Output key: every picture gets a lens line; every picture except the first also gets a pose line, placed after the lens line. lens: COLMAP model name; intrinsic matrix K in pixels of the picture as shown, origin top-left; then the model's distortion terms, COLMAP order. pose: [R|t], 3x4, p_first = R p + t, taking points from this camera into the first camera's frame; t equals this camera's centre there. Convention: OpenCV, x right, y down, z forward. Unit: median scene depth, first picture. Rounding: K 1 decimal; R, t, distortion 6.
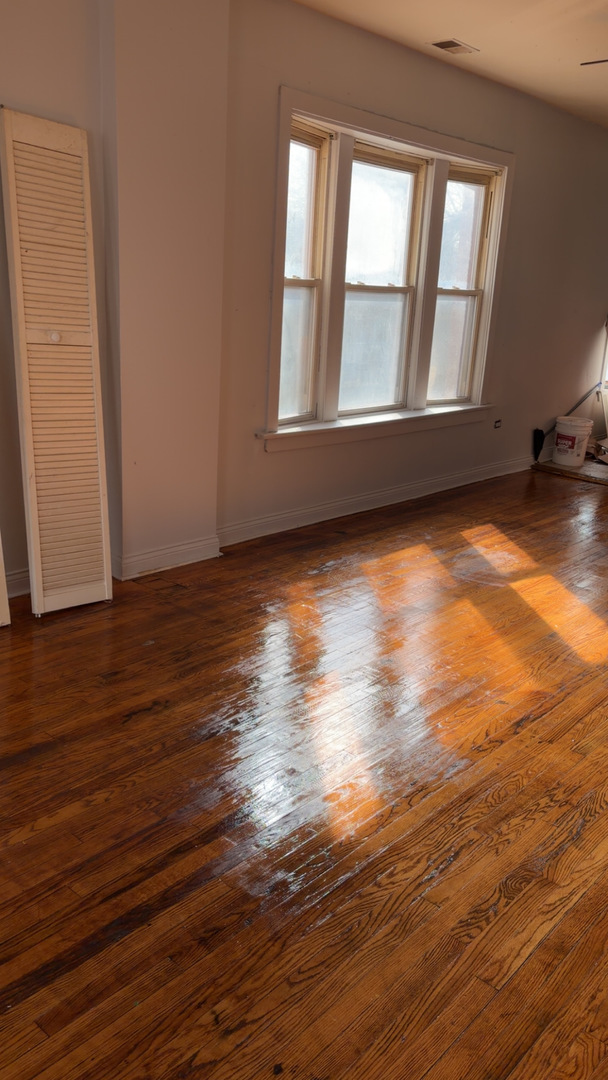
lens RADIAL K [[854.7, 0, 298.8], [0, 854.7, 534.8], [0, 0, 1]] dist [-0.006702, 0.000138]
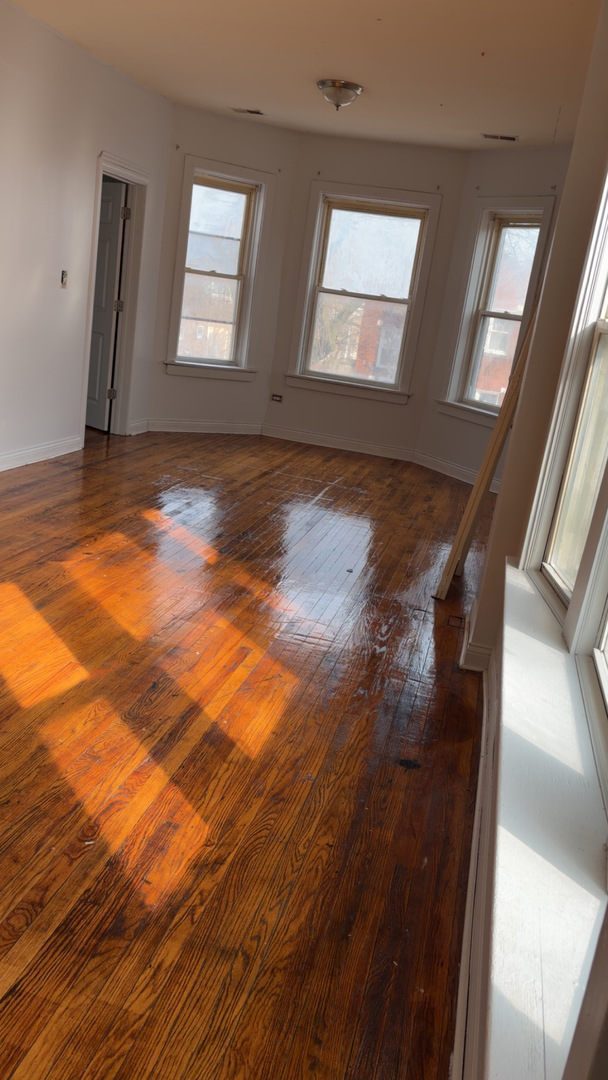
lens RADIAL K [[854.7, 0, 298.9], [0, 854.7, 543.9], [0, 0, 1]] dist [-0.006702, 0.000138]
pose [[-0.868239, -0.020604, -0.495718, 0.436402], [-0.297157, 0.821704, 0.486312, -0.412482], [0.397314, 0.569541, -0.719558, 1.477638]]
